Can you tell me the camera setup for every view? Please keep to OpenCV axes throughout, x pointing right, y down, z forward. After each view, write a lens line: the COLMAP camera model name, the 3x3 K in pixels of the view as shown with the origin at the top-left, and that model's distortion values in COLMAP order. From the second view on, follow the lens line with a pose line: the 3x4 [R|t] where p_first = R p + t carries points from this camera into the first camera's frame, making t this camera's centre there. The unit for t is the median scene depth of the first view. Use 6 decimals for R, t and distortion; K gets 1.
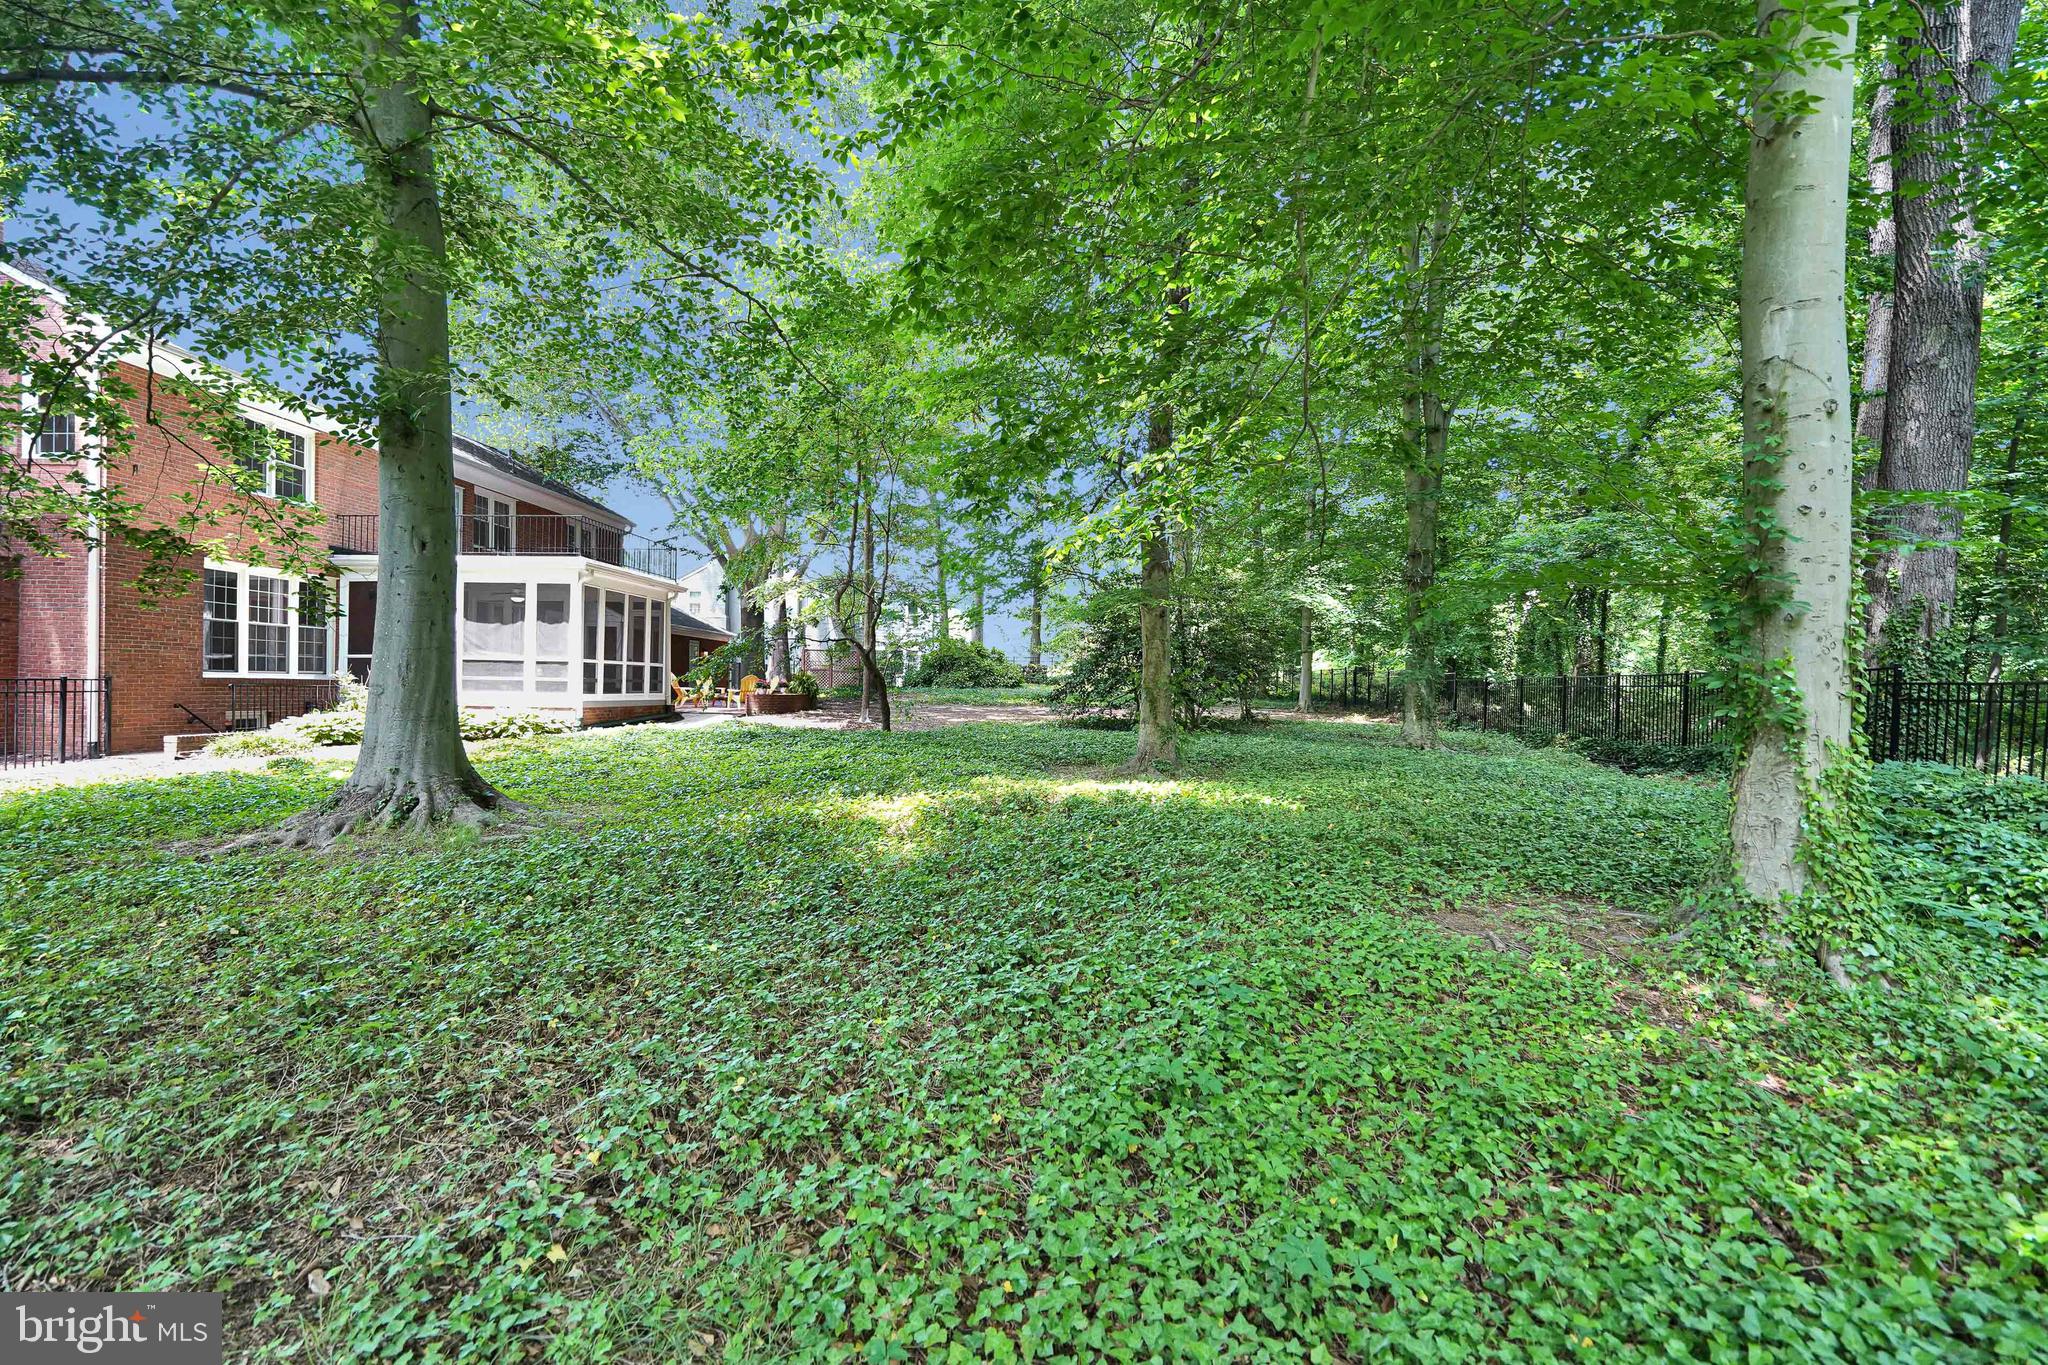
lens RADIAL K [[936.6, 0, 1013.9], [0, 936.6, 691.8], [0, 0, 1]] dist [-0.000453, -0.000128]
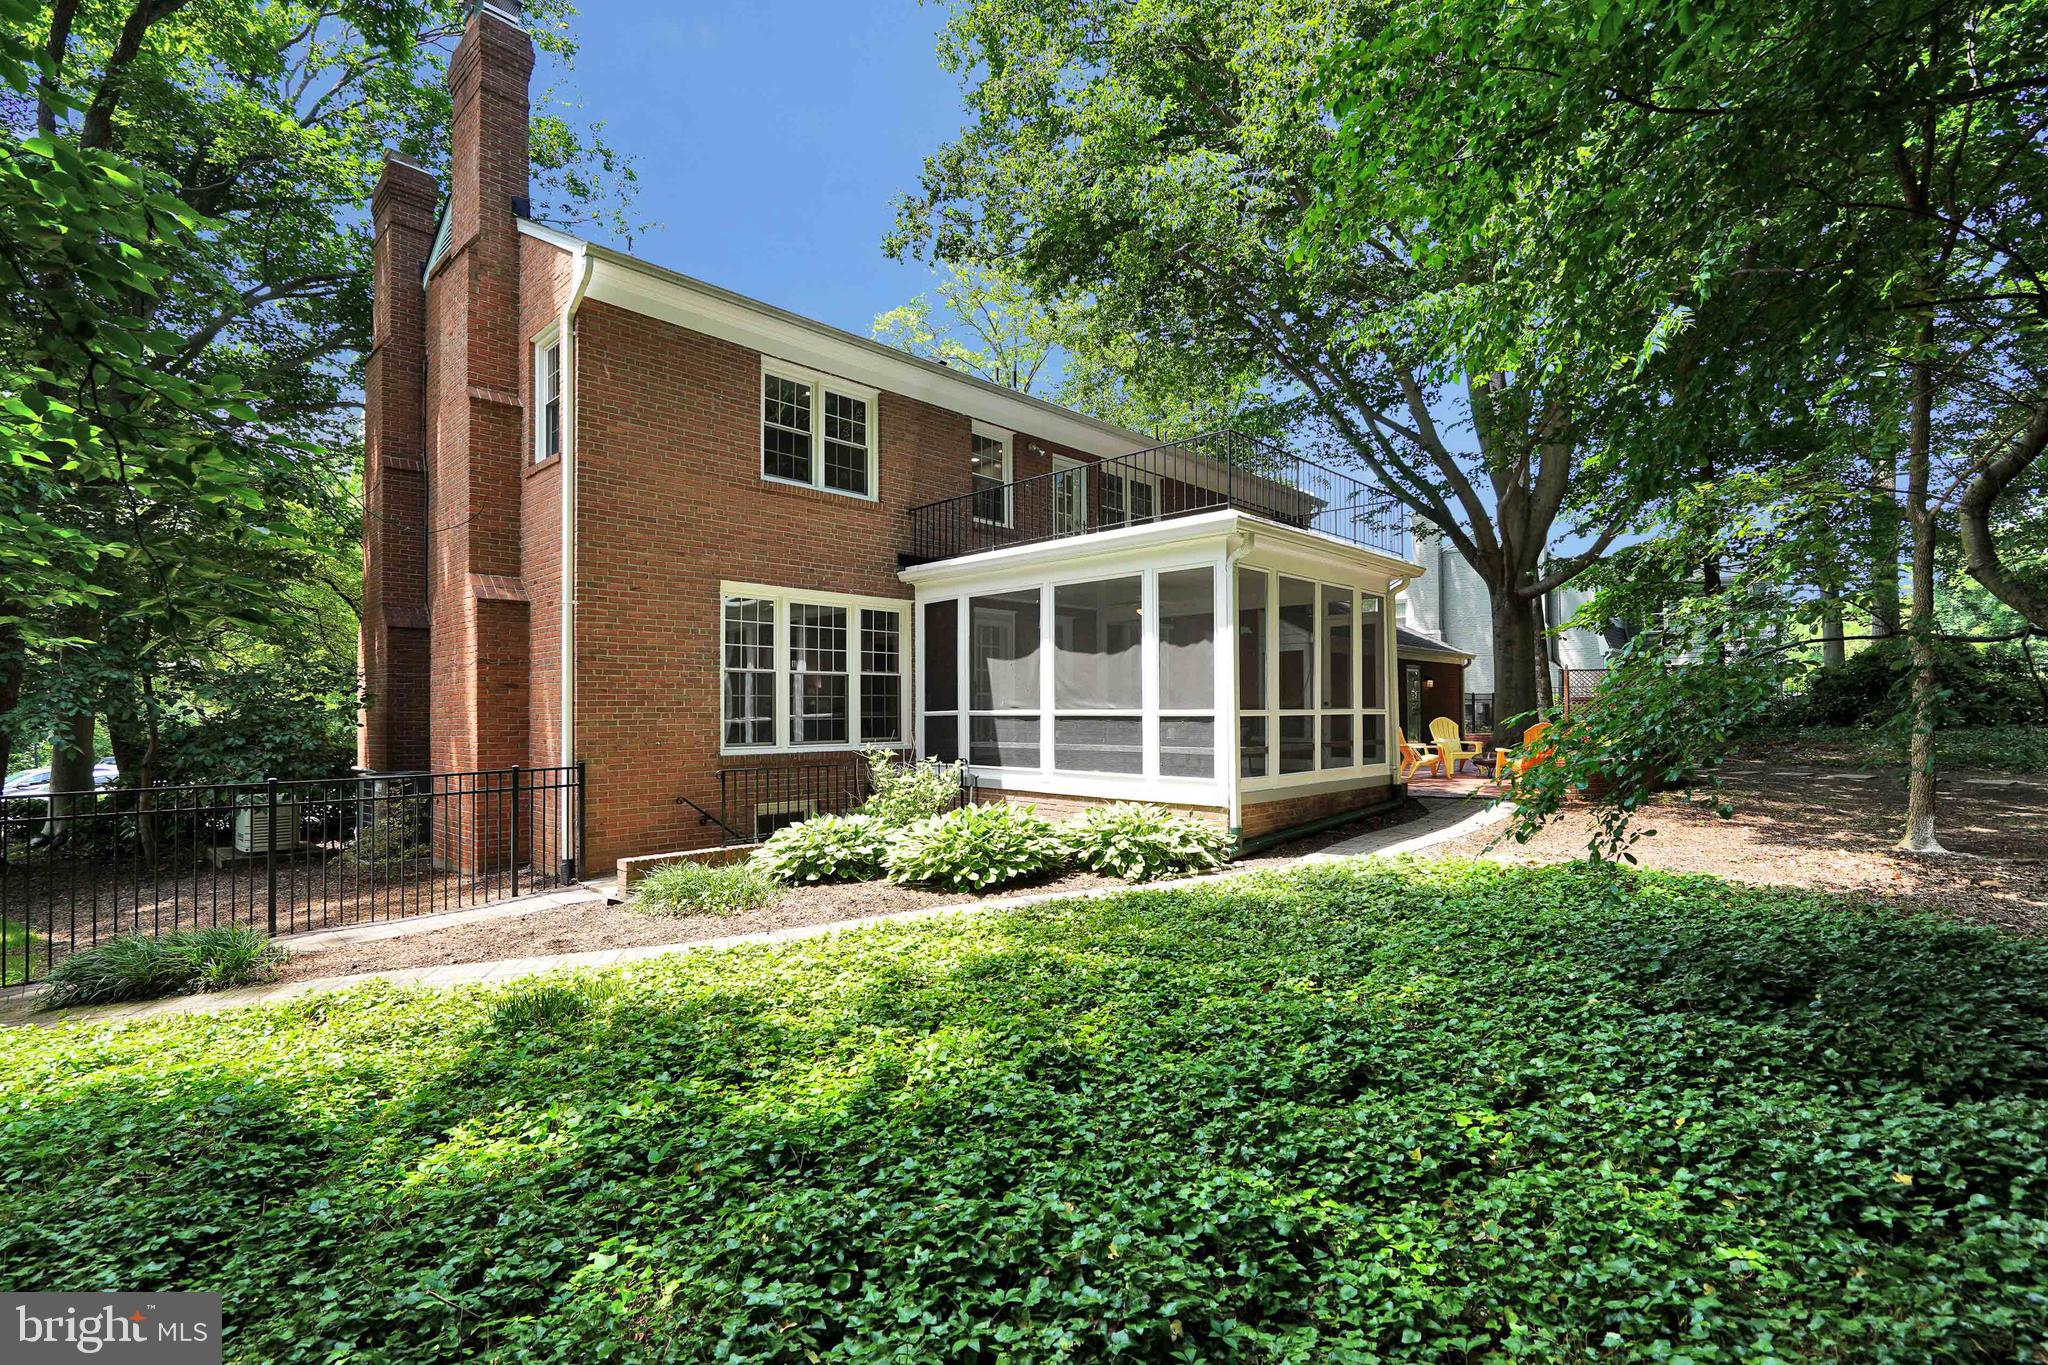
lens RADIAL K [[936.6, 0, 1013.9], [0, 936.6, 691.8], [0, 0, 1]] dist [-0.000453, -0.000128]
pose [[0.762172, -0.035012, -0.646427, -0.218601], [0.016895, 0.999272, -0.034203, -0.029692], [0.647154, 0.015147, 0.762209, 0.520206]]
